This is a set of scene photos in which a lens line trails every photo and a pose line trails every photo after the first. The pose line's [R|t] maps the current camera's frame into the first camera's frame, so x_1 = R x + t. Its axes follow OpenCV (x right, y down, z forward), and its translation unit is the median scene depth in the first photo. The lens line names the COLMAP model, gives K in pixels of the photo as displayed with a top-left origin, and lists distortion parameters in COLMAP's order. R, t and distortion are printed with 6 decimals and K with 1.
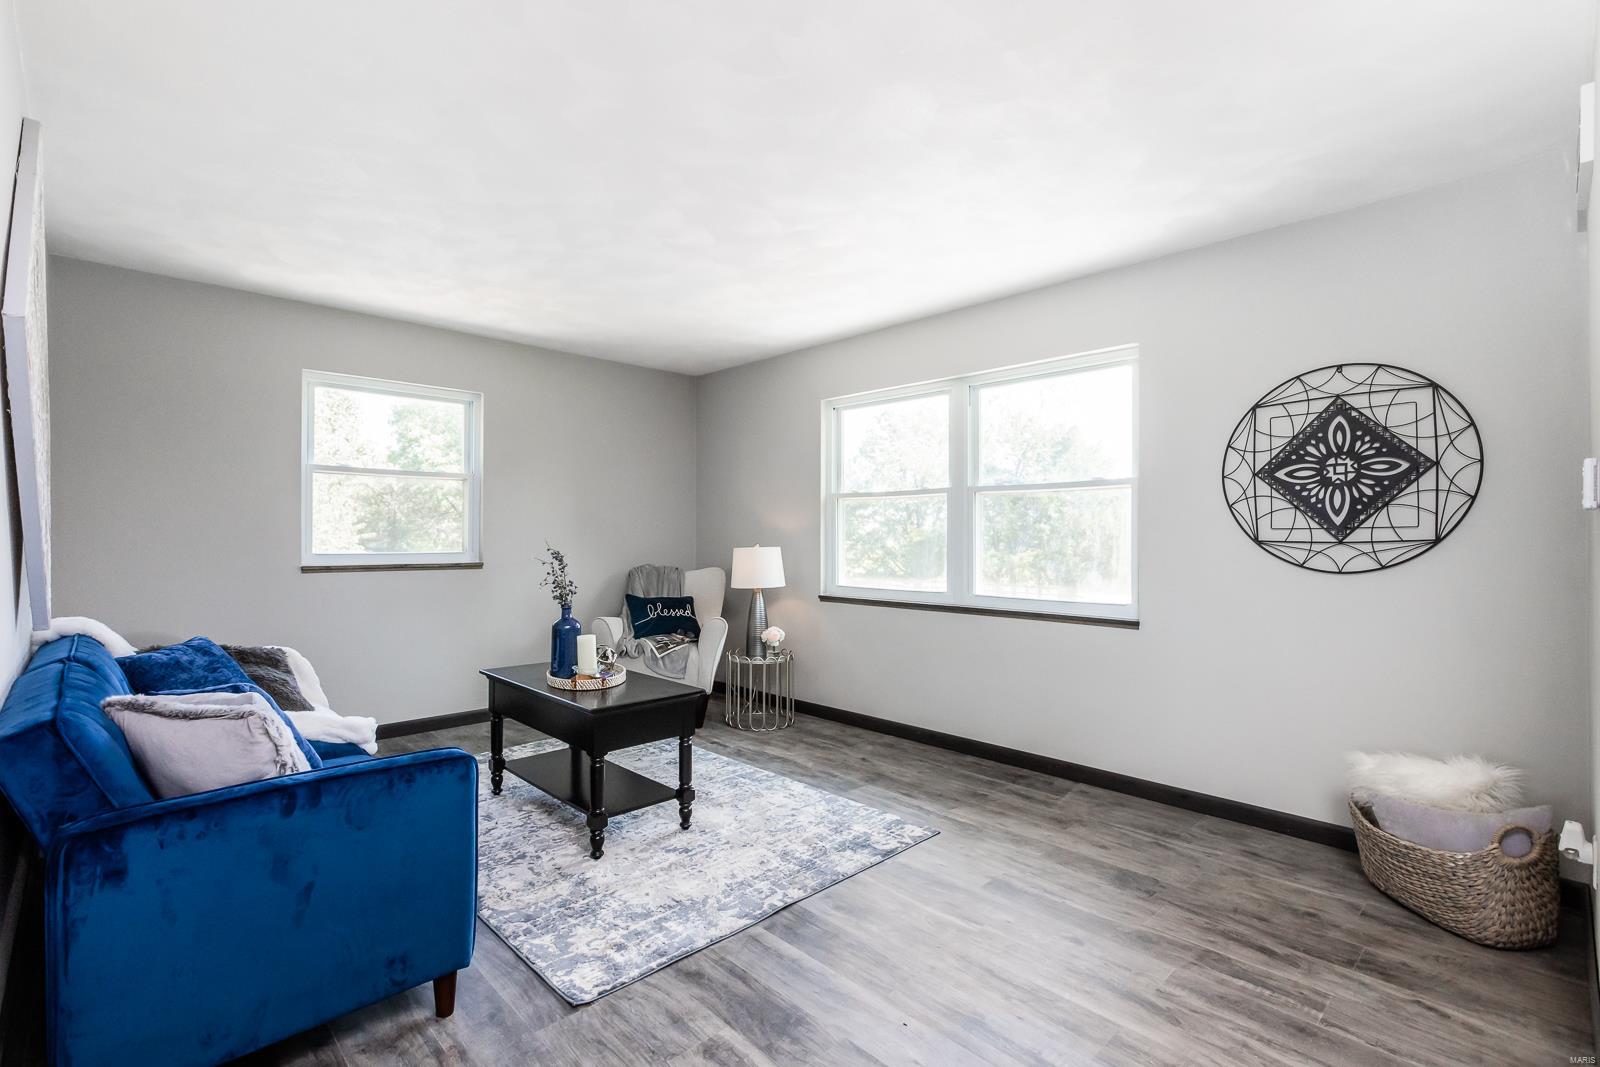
lens RADIAL K [[739.9, 0, 763.9], [0, 739.9, 533.1], [0, 0, 1]] dist [0.001243, 0.000087]
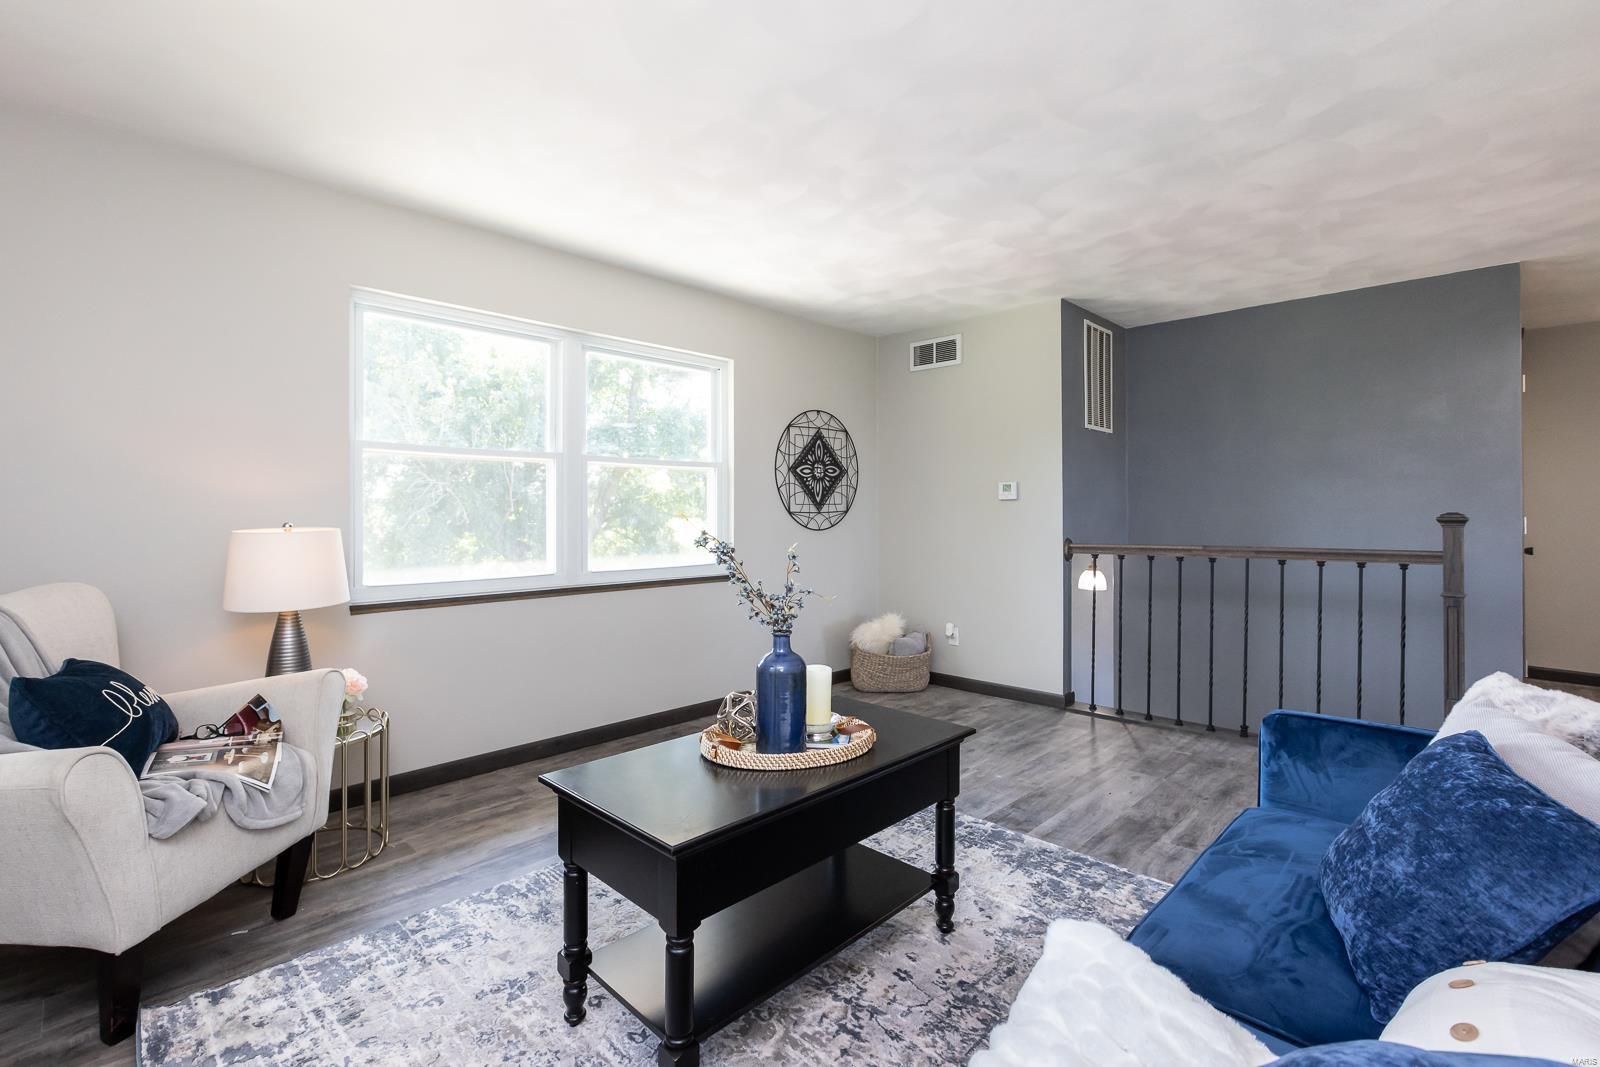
lens RADIAL K [[724.2, 0, 800.4], [0, 724.2, 506.0], [0, 0, 1]] dist [0.000112, 0.000075]
pose [[-0.054179, 0.004382, 0.998522, -0.863365], [-0.004660, 0.999978, -0.004642, 0.005071], [-0.998520, -0.004905, -0.054157, 1.064956]]
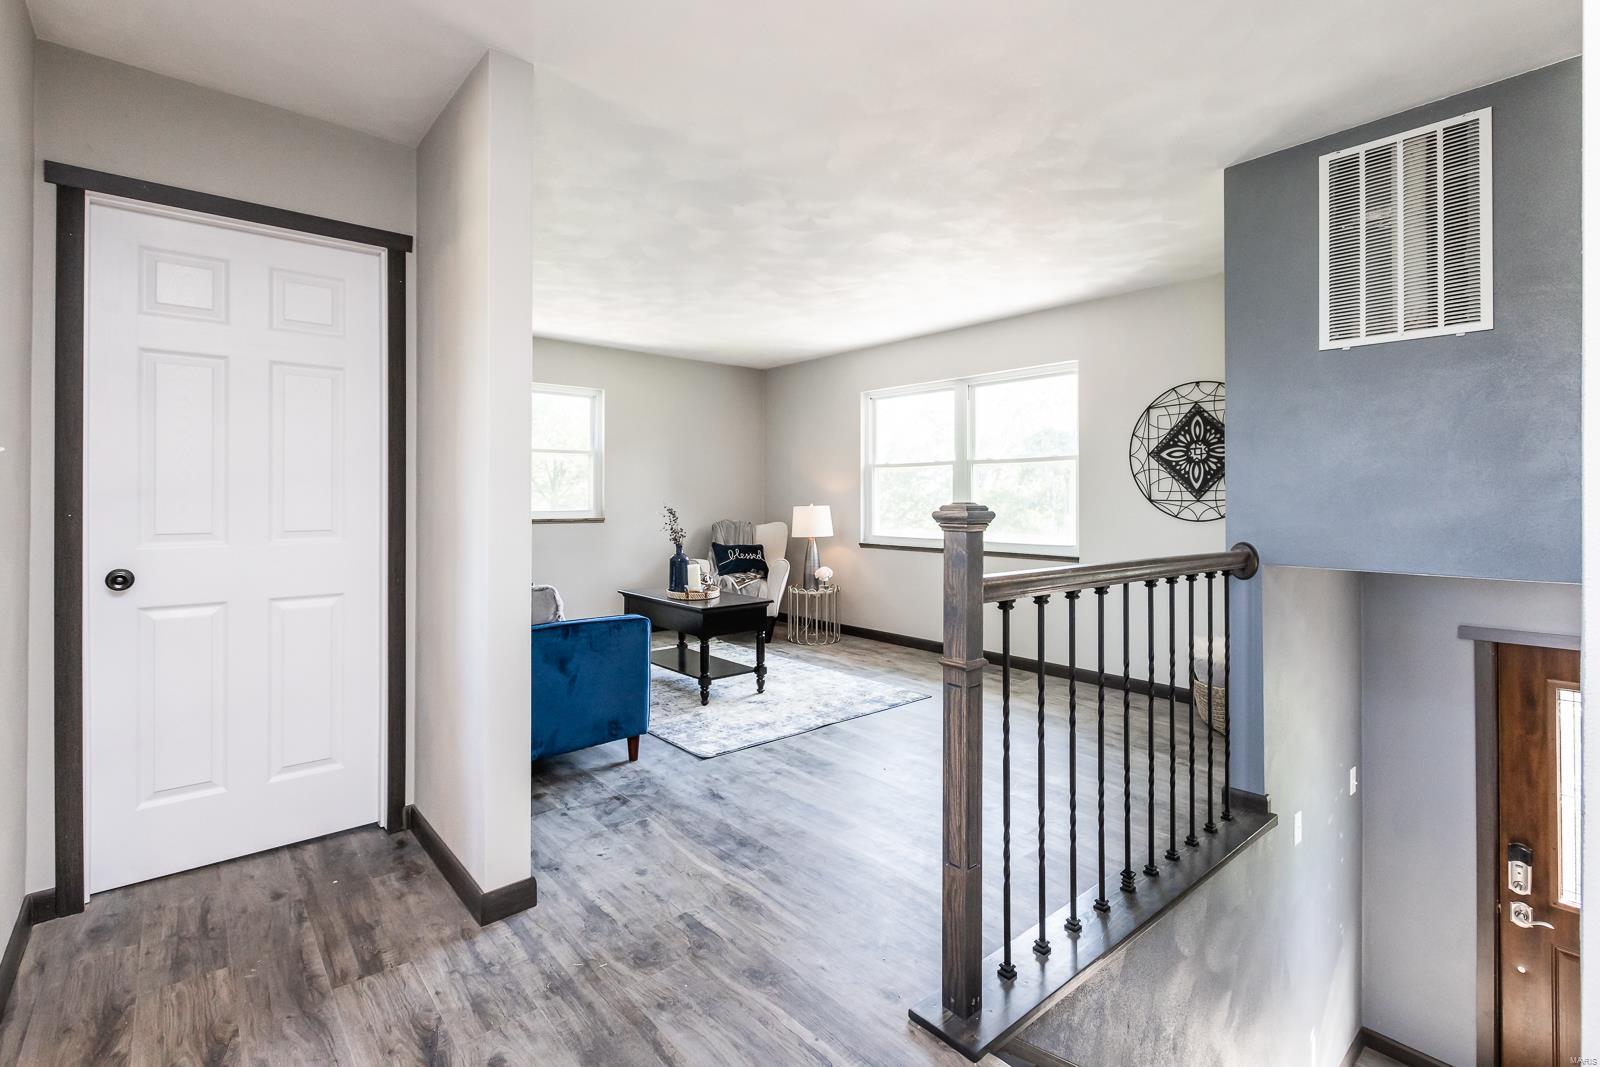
lens RADIAL K [[747.5, 0, 800.6], [0, 747.5, 495.1], [0, 0, 1]] dist [0.000016, 0.000025]
pose [[0.999332, -0.003051, -0.036429, 0.030780], [0.003079, 0.999995, 0.000710, -0.001913], [0.036427, -0.000822, 0.999336, -0.501138]]
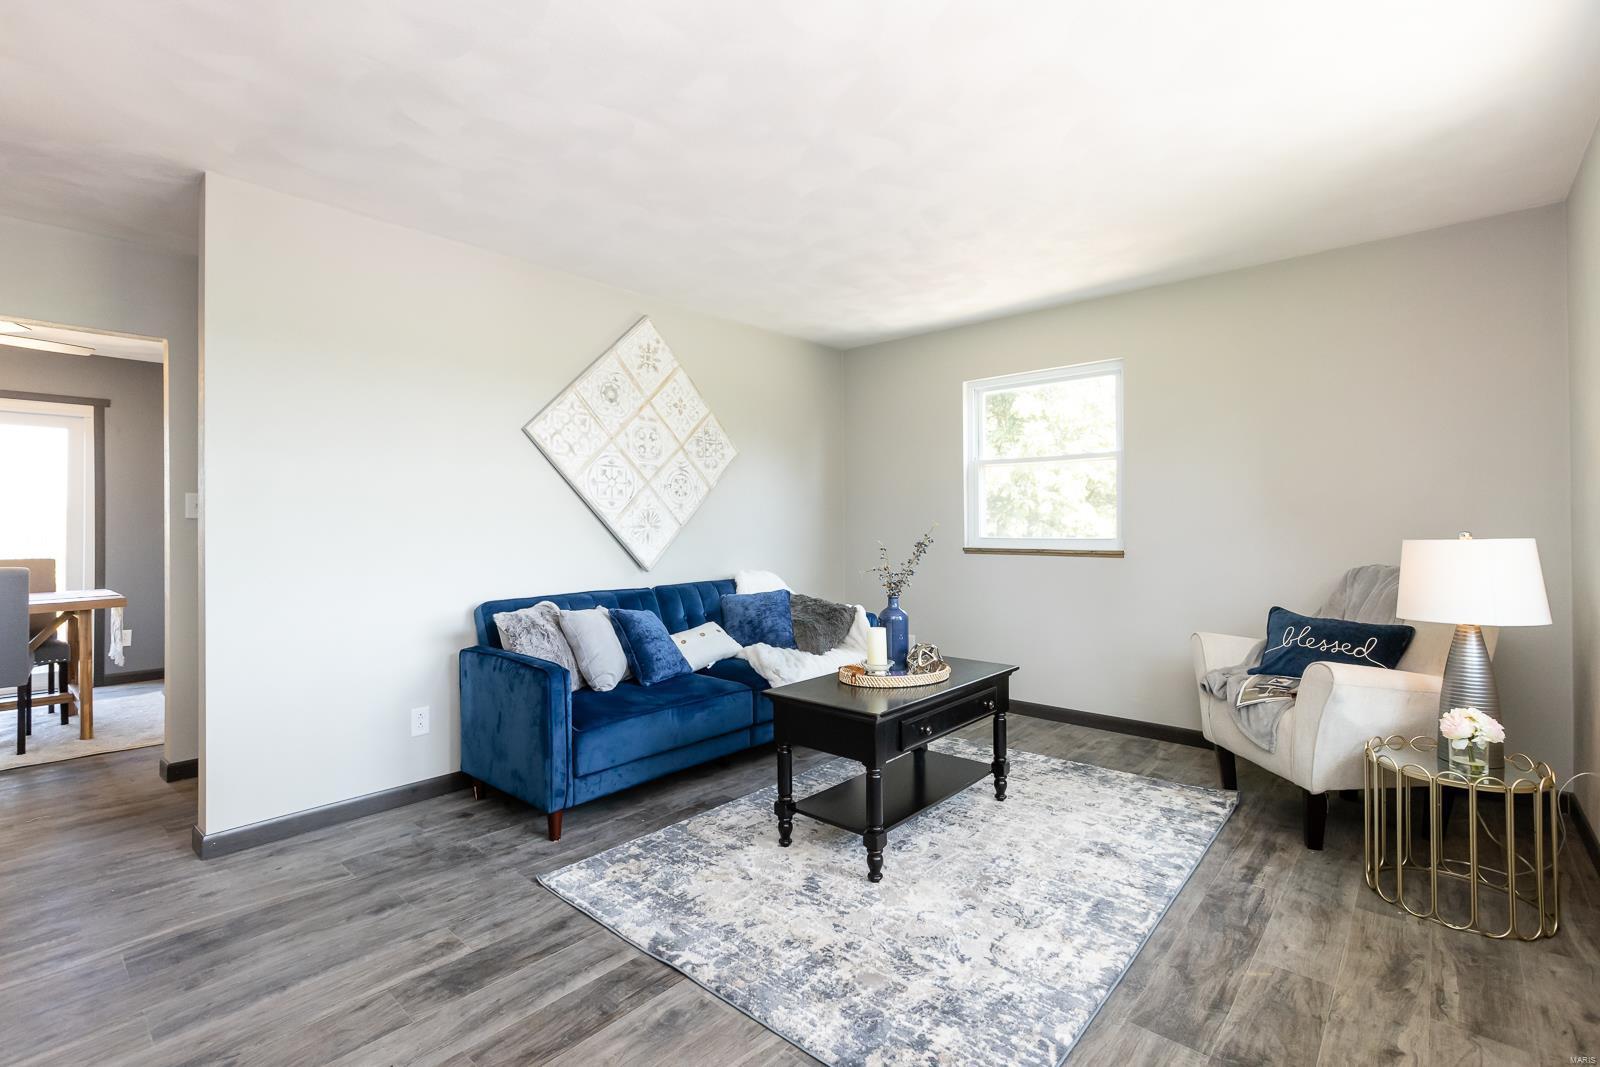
lens RADIAL K [[711.7, 0, 800.0], [0, 711.7, 533.5], [0, 0, 1]] dist [-0.001758, 0.000023]
pose [[0.104723, 0.011482, -0.994435, 0.645956], [0.009505, 0.999876, 0.012545, 0.007292], [0.994456, -0.010765, 0.104601, 0.826322]]
